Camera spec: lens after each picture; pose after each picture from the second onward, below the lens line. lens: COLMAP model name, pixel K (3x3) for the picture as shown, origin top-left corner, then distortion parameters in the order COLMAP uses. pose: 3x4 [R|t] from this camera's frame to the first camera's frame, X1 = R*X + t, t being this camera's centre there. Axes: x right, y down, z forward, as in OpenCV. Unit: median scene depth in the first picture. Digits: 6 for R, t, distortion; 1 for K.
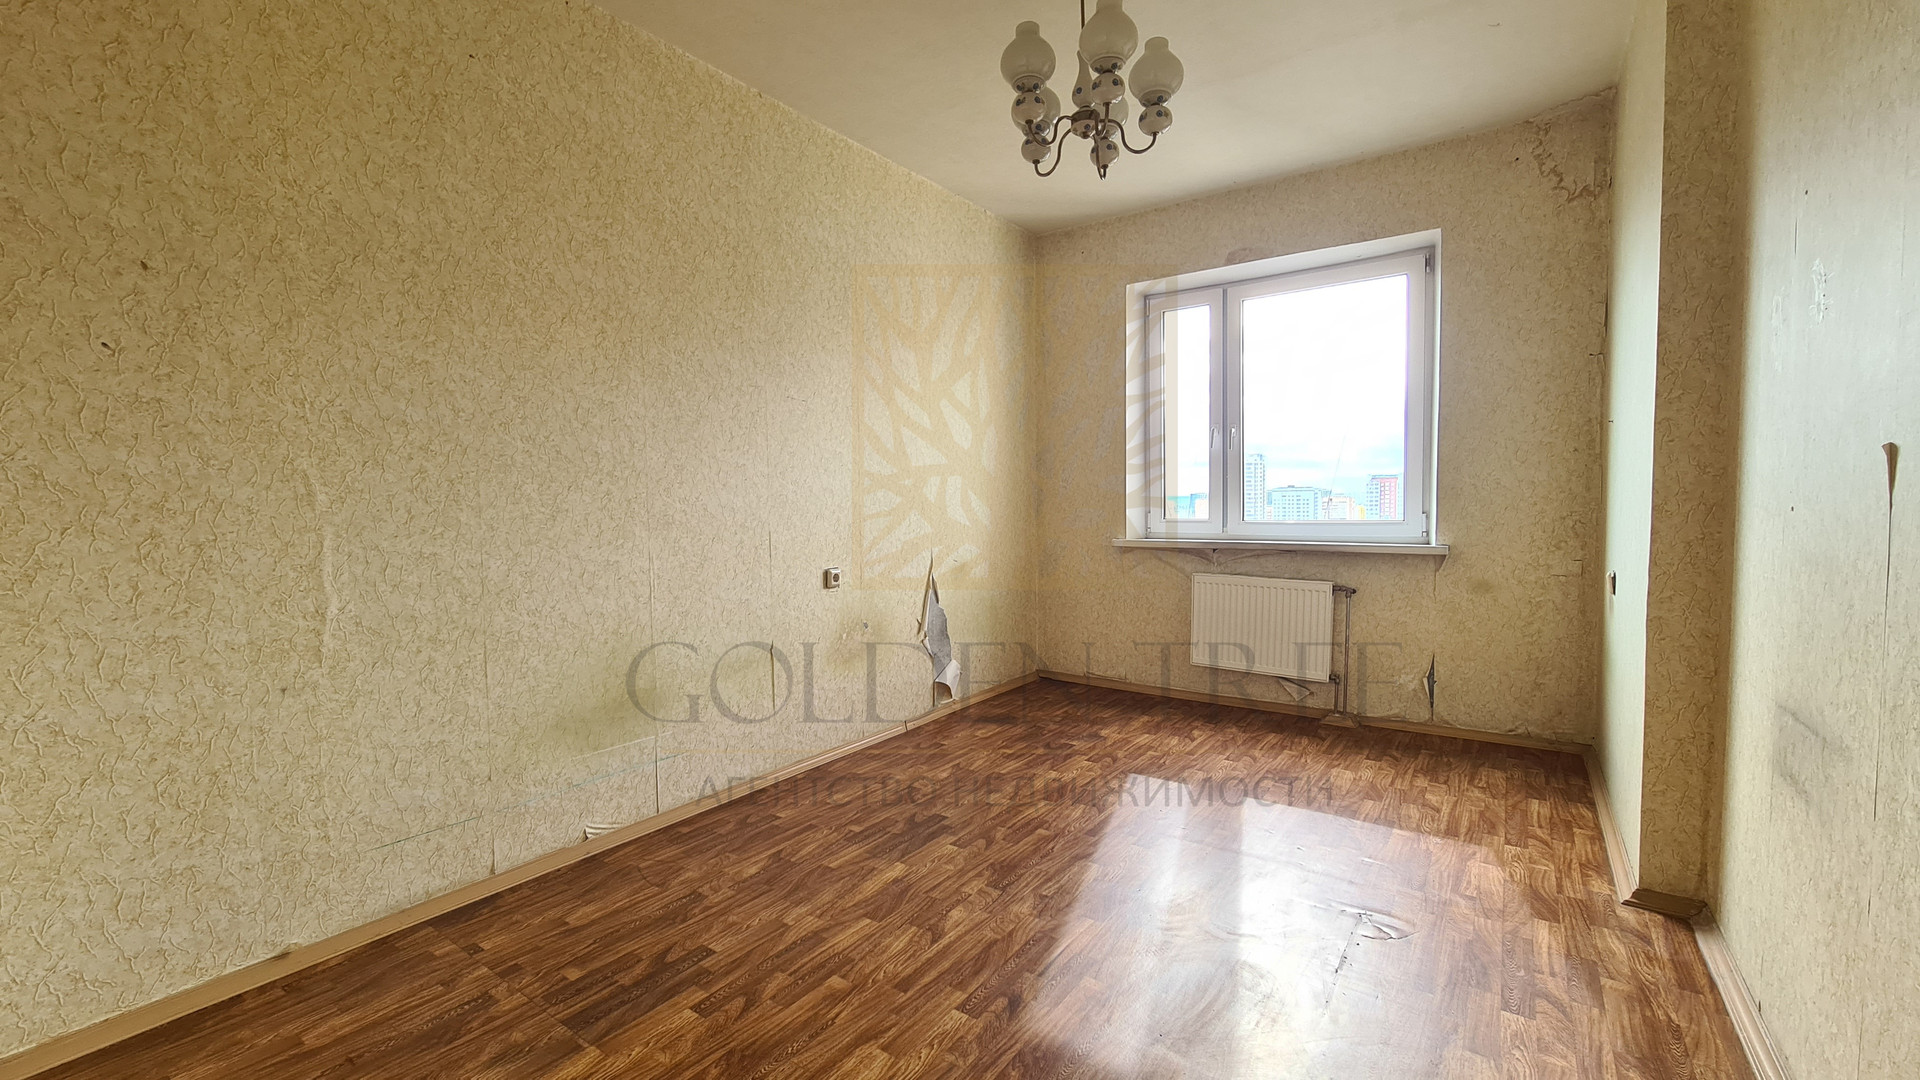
lens RADIAL K [[781.9, 0, 944.1], [0, 781.9, 524.0], [0, 0, 1]] dist [-0.002418, -0.002252]
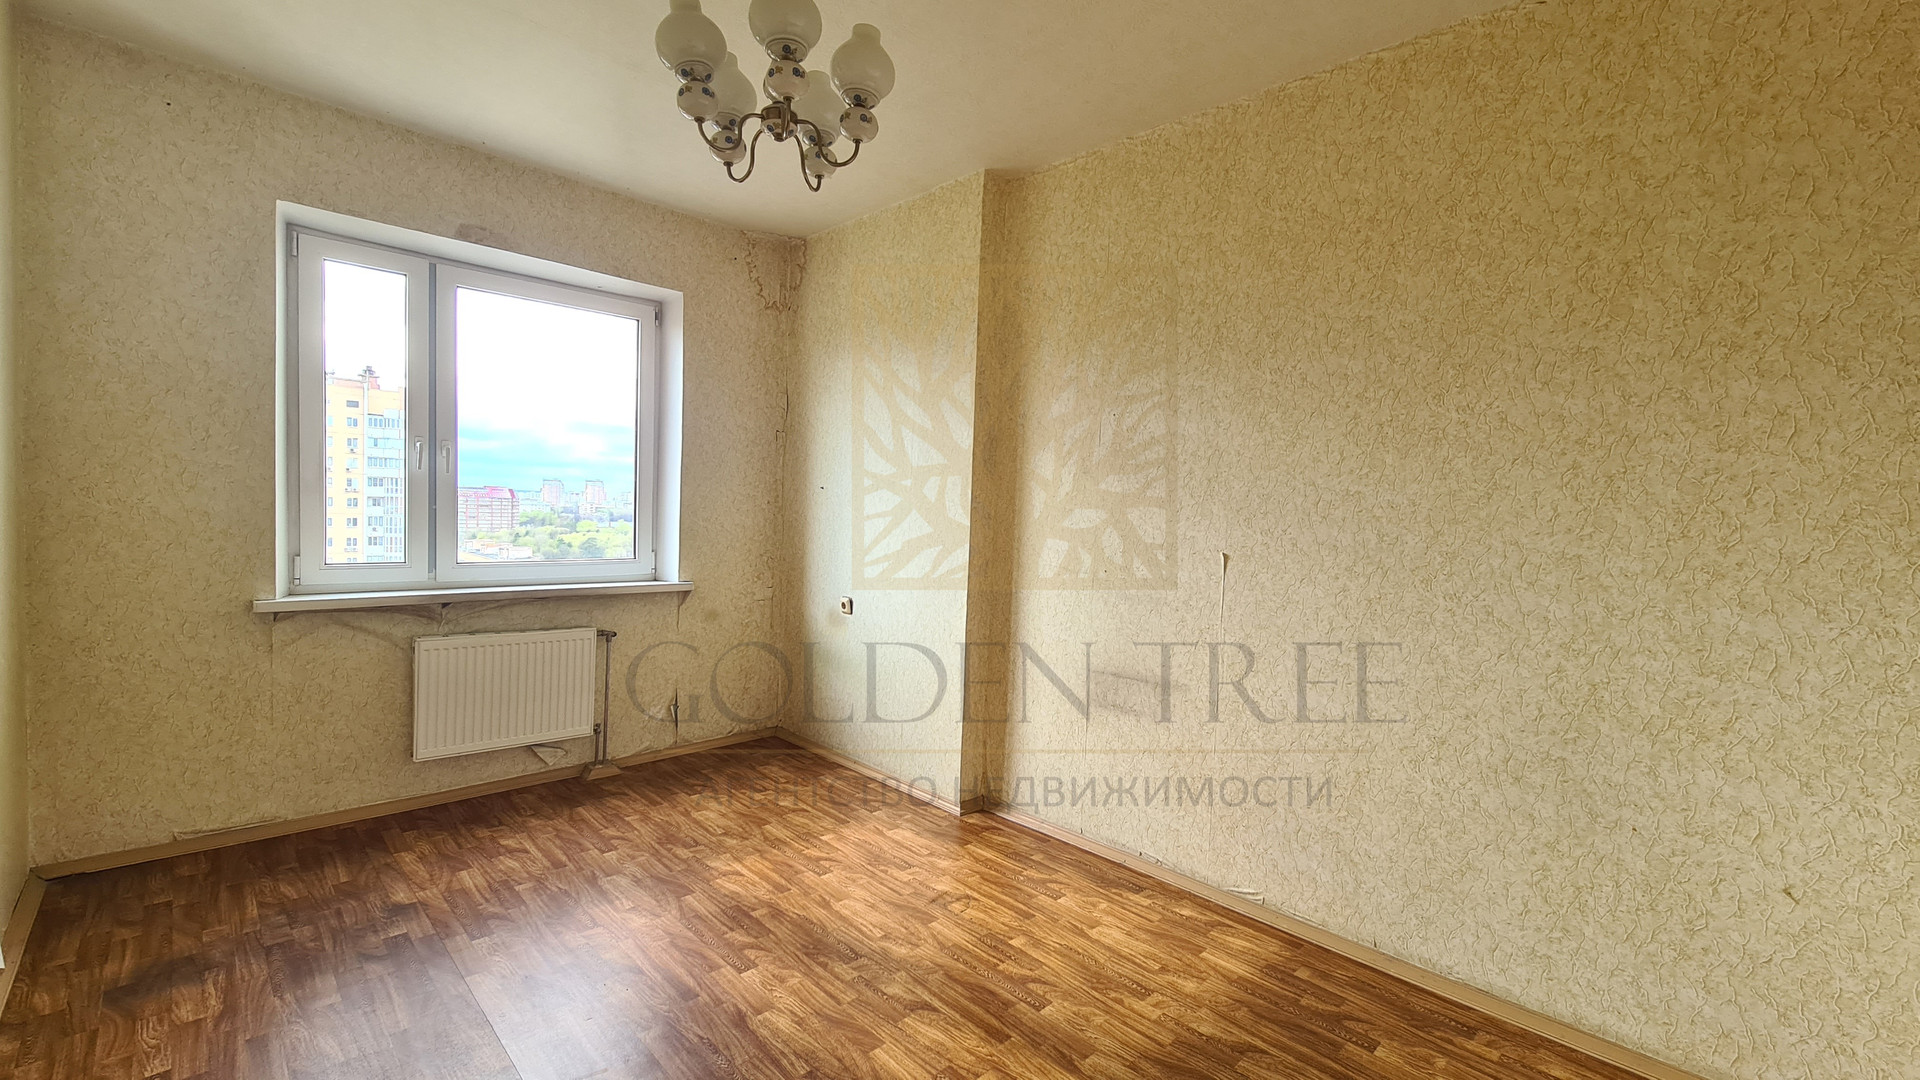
lens RADIAL K [[781.9, 0, 961.2], [0, 781.9, 530.1], [0, 0, 1]] dist [-0.002418, -0.002252]
pose [[0.153571, -0.009384, 0.988093, -0.384465], [-0.005339, 0.999932, 0.010326, -0.058166], [-0.988123, -0.006862, 0.153510, 0.435754]]
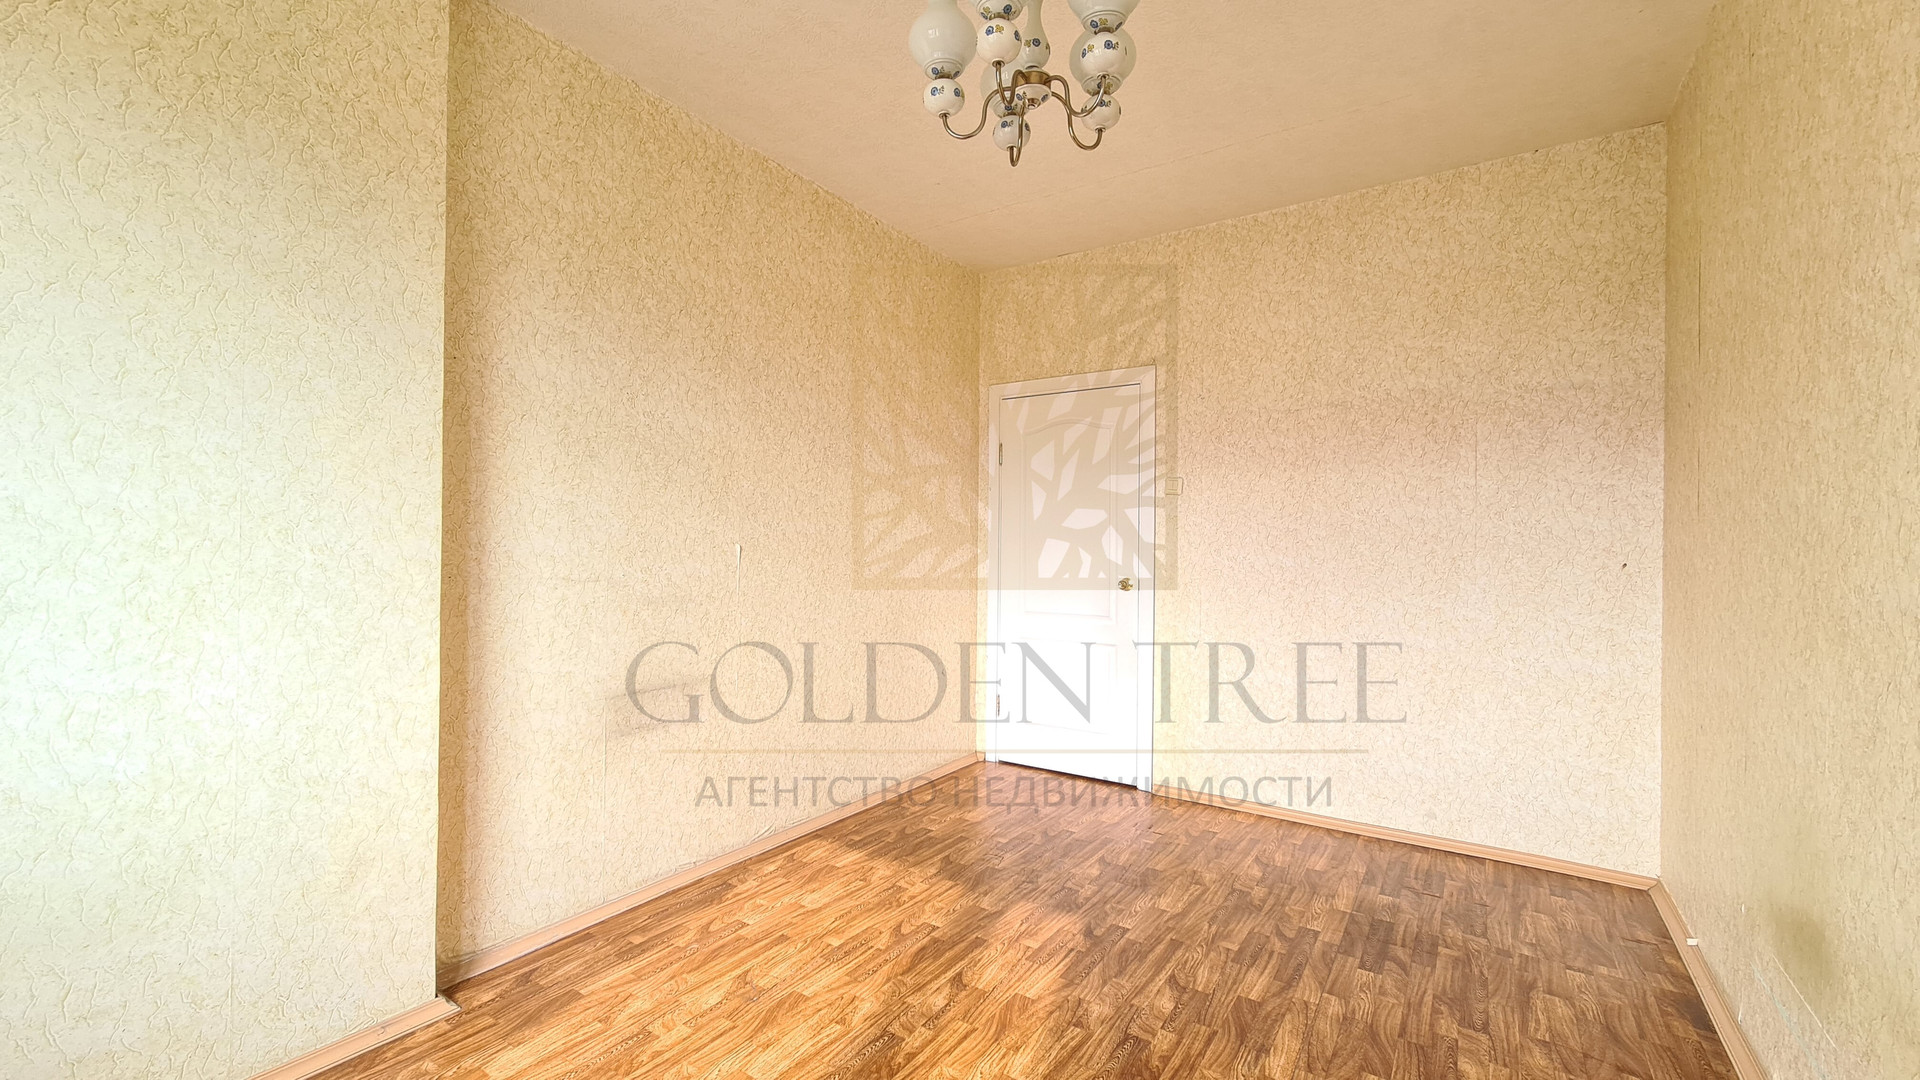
lens RADIAL K [[781.9, 0, 956.3], [0, 781.9, 528.6], [0, 0, 1]] dist [-0.002418, -0.002252]
pose [[-0.999072, 0.003572, -0.042934, 0.180732], [0.002964, 0.999894, 0.014225, -0.057898], [0.042981, 0.014084, -0.998977, 1.120255]]
